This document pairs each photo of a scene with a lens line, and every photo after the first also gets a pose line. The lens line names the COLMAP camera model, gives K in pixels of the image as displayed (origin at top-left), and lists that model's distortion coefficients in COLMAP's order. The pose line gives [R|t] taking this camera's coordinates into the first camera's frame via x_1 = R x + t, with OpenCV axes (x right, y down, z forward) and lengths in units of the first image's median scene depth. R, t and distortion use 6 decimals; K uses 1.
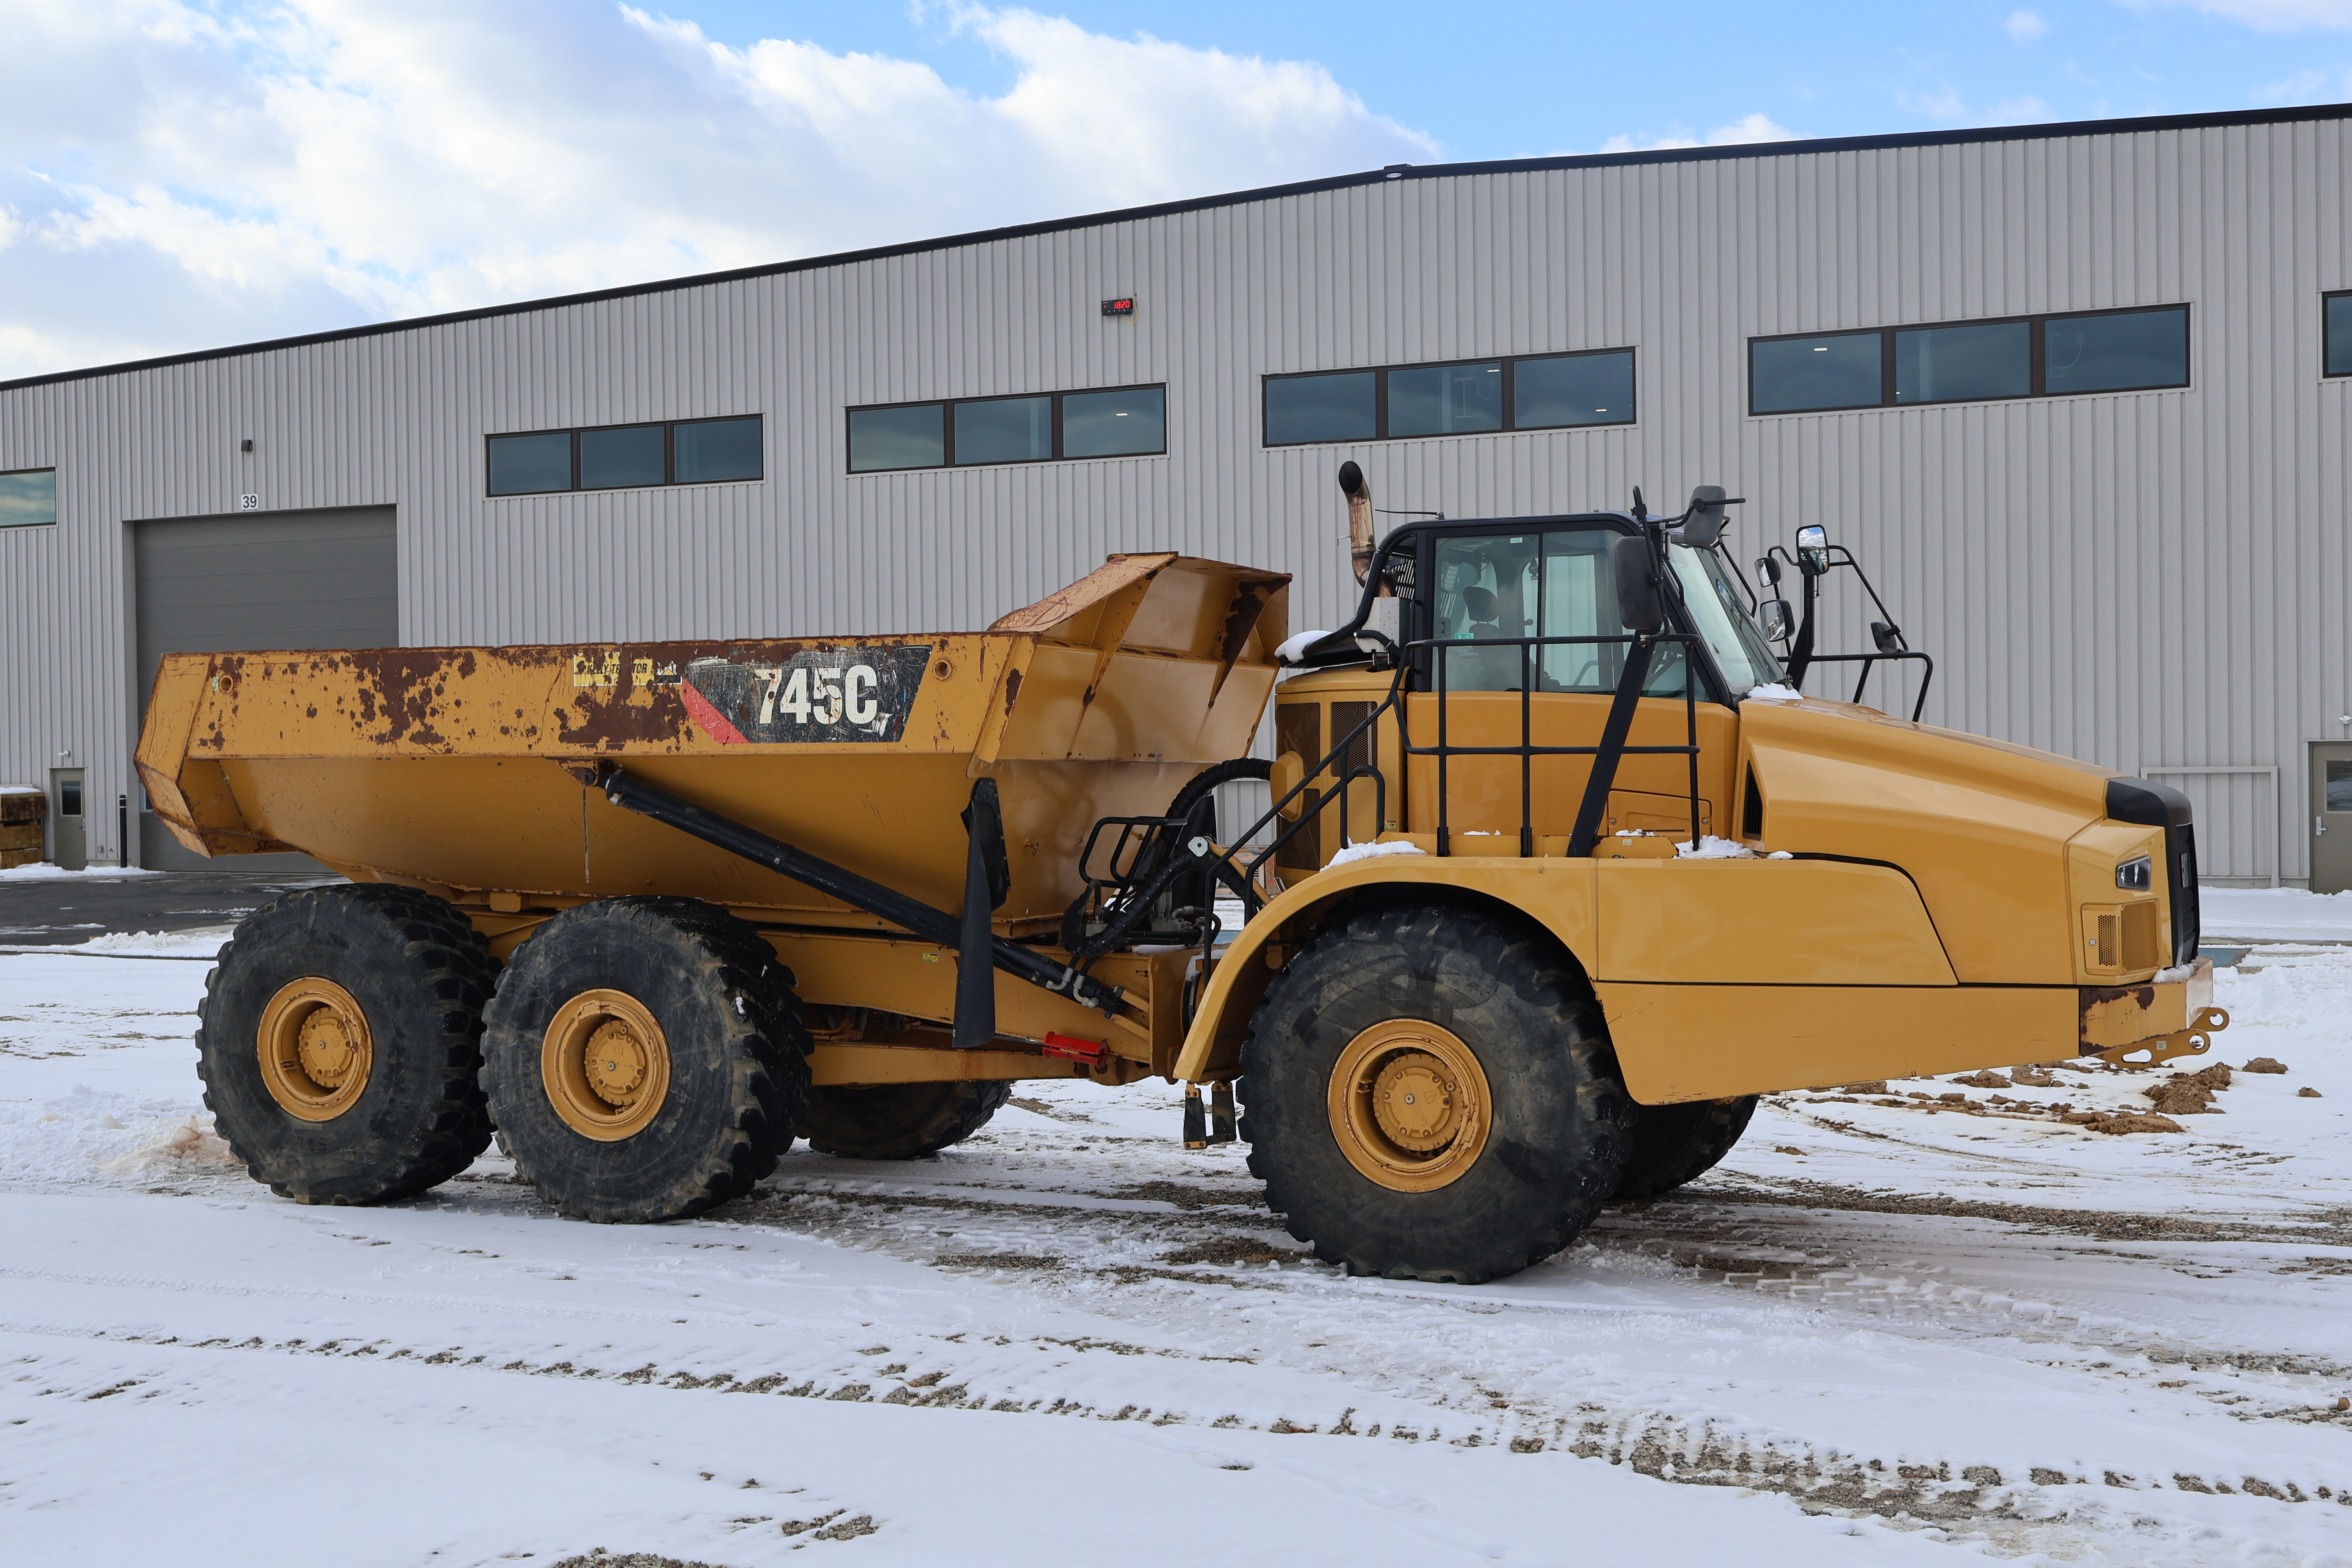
lens RADIAL K [[2734.7, 0, 1177.7], [0, 2734.7, 751.3], [0, 0, 1]] dist [-0.023105, -0.021949]
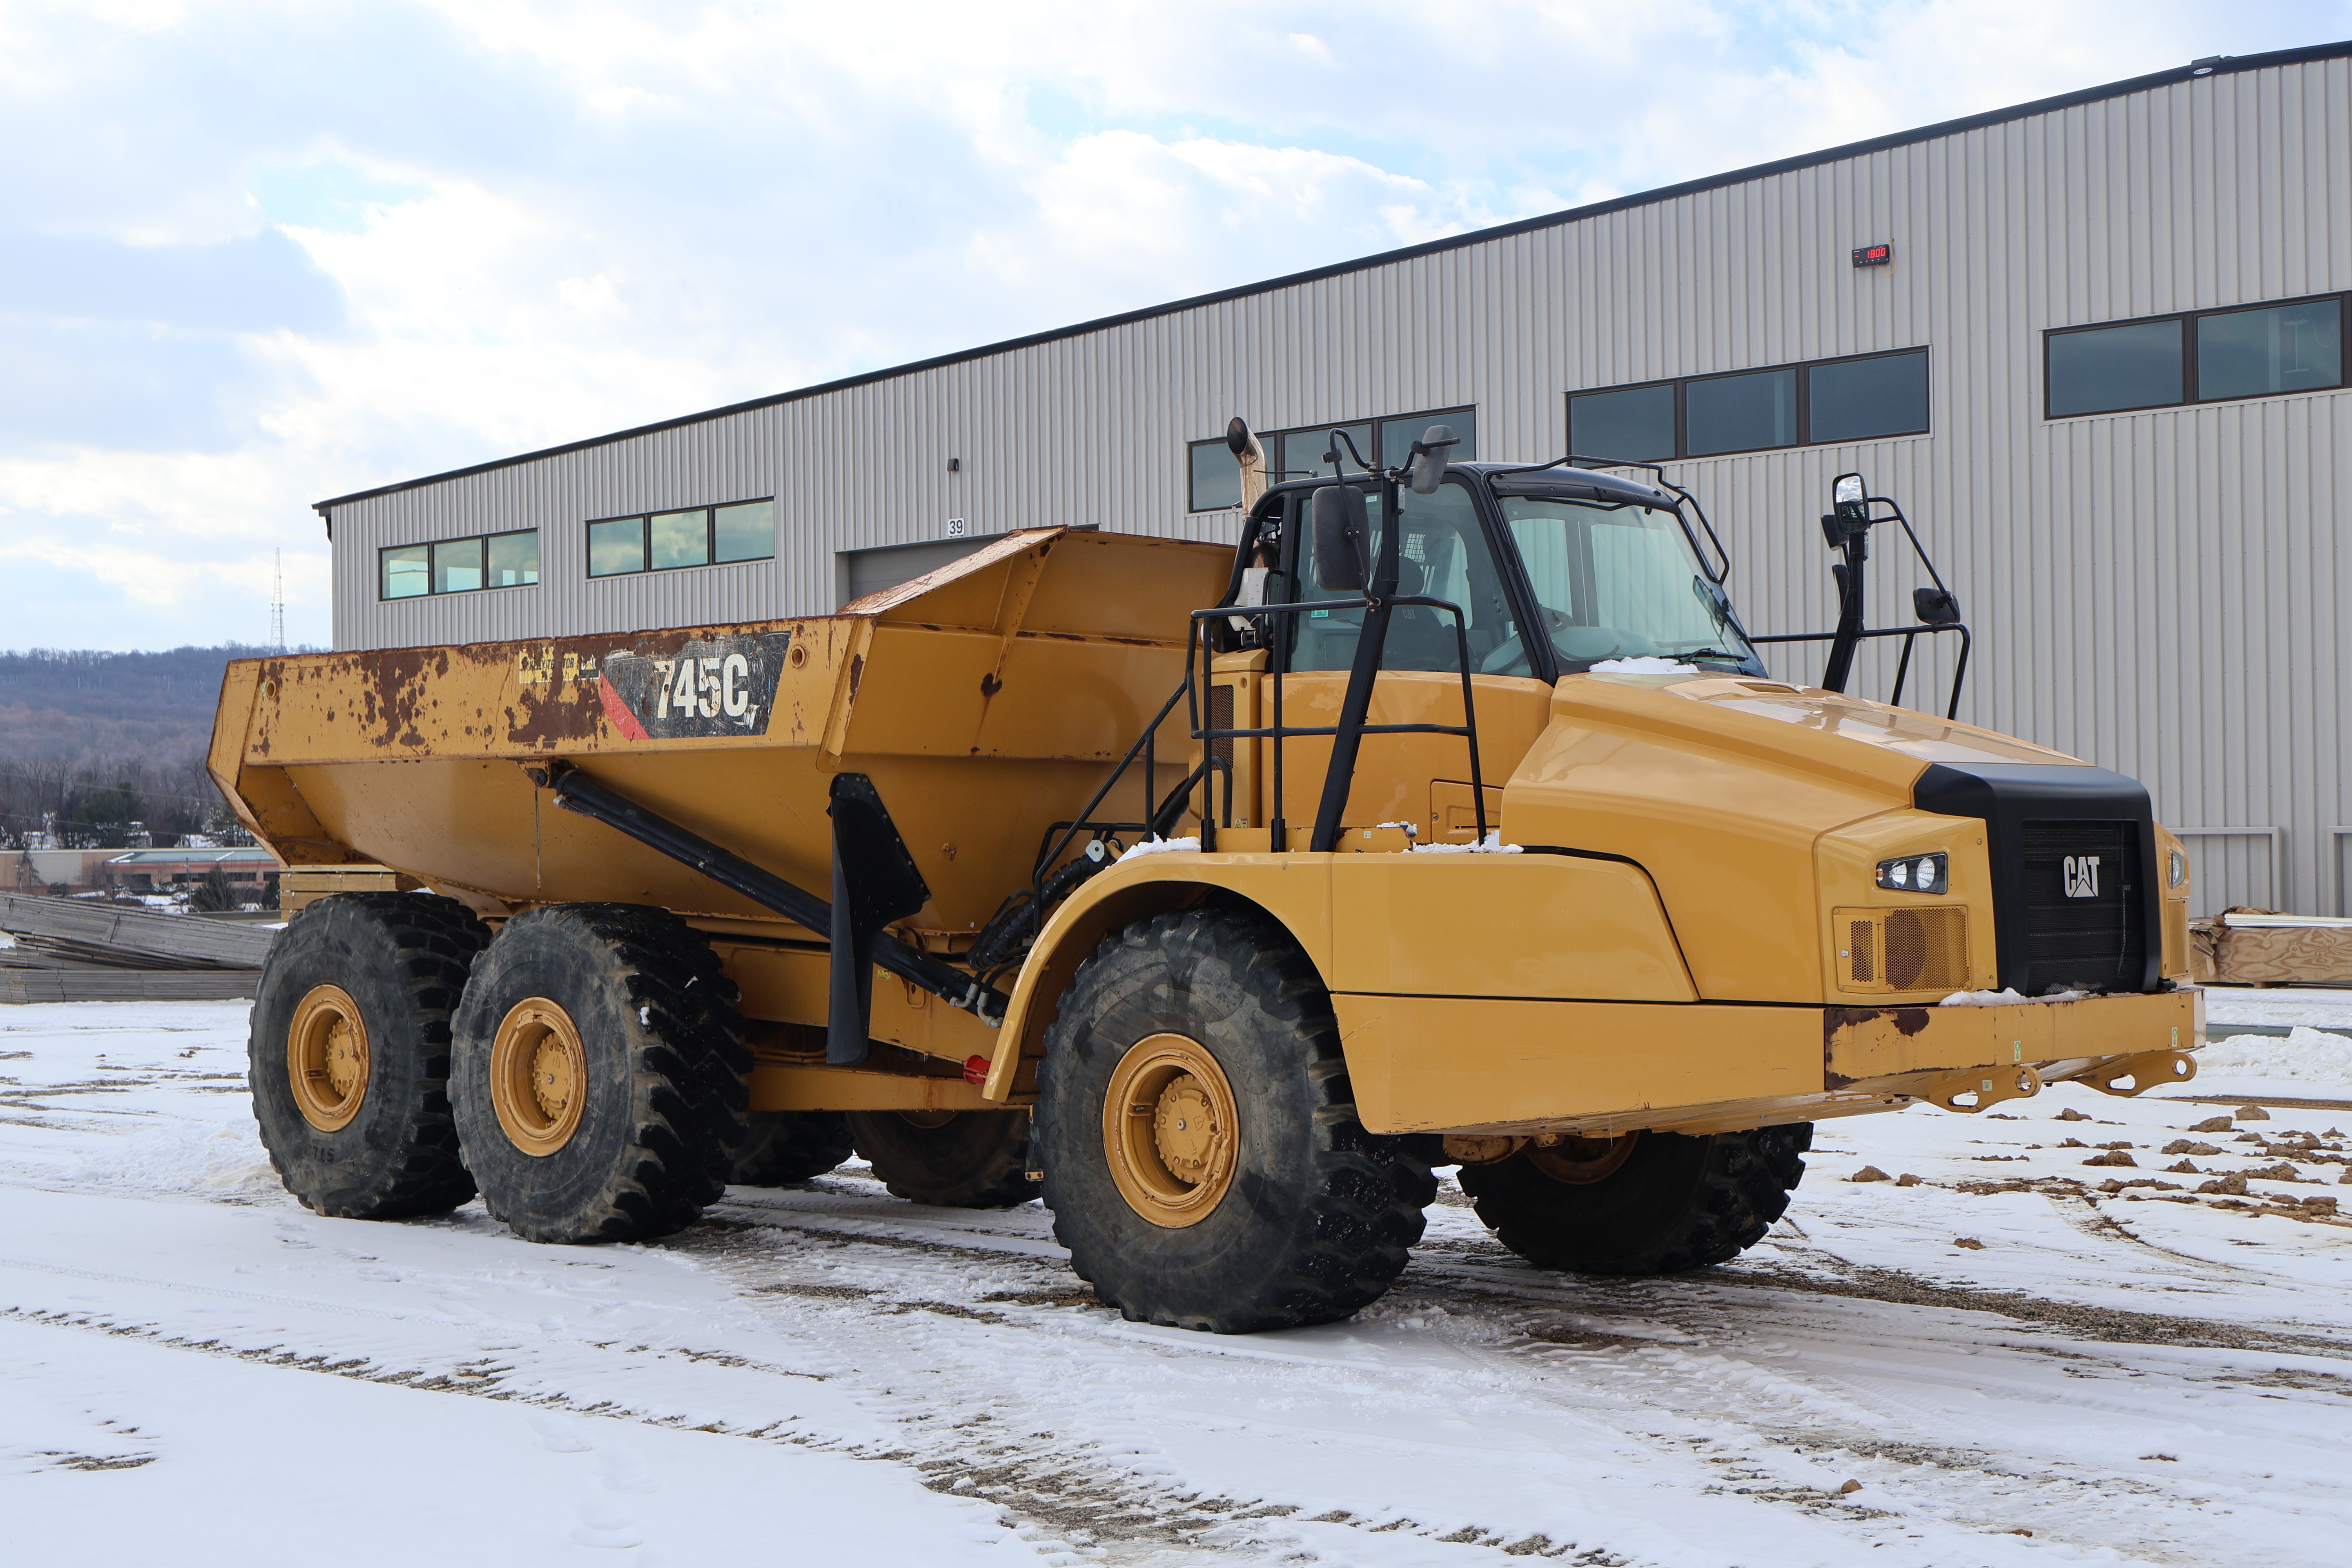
lens RADIAL K [[3347.4, 0, 1176.0], [0, 3347.4, 784.0], [0, 0, 1]] dist [0.036526, -0.358027]
pose [[0.934729, -0.002210, -0.355354, 0.423492], [-0.002641, 0.999910, -0.013165, 0.027152], [0.355351, 0.013244, 0.934639, -0.023087]]
